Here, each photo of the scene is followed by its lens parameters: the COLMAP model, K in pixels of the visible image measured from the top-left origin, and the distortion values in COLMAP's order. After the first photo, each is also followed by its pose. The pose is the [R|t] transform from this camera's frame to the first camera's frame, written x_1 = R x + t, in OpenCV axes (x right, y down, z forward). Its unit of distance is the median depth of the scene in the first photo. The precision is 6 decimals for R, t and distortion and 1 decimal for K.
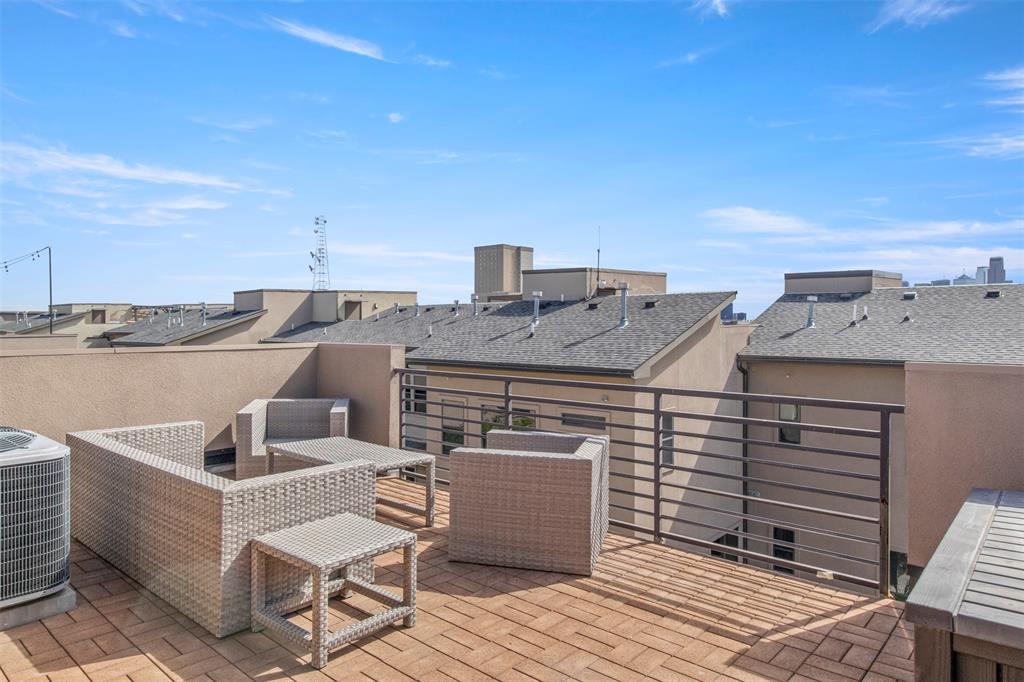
lens RADIAL K [[655.1, 0, 512.0], [0, 655.1, 341.0], [0, 0, 1]] dist [-0.010654, -0.002391]
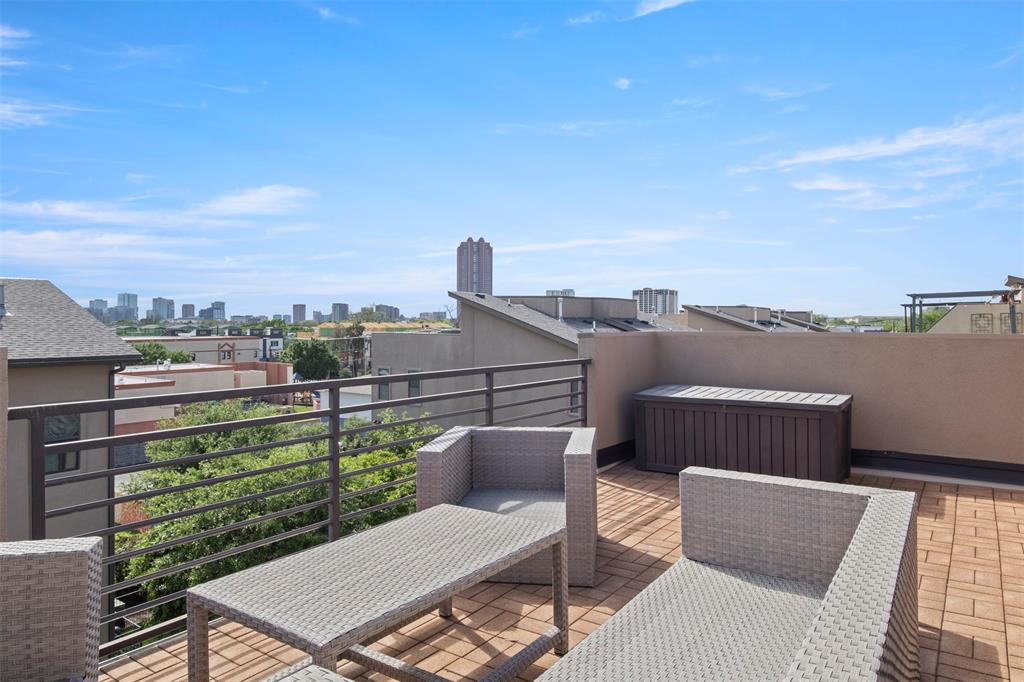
lens RADIAL K [[650.6, 0, 509.0], [0, 650.6, 307.4], [0, 0, 1]] dist [-0.010508, 0.000510]
pose [[-0.108663, 0.026205, 0.993733, -0.192593], [0.025199, 0.999404, -0.023599, 0.000039], [-0.993759, 0.022476, -0.109259, 0.251917]]
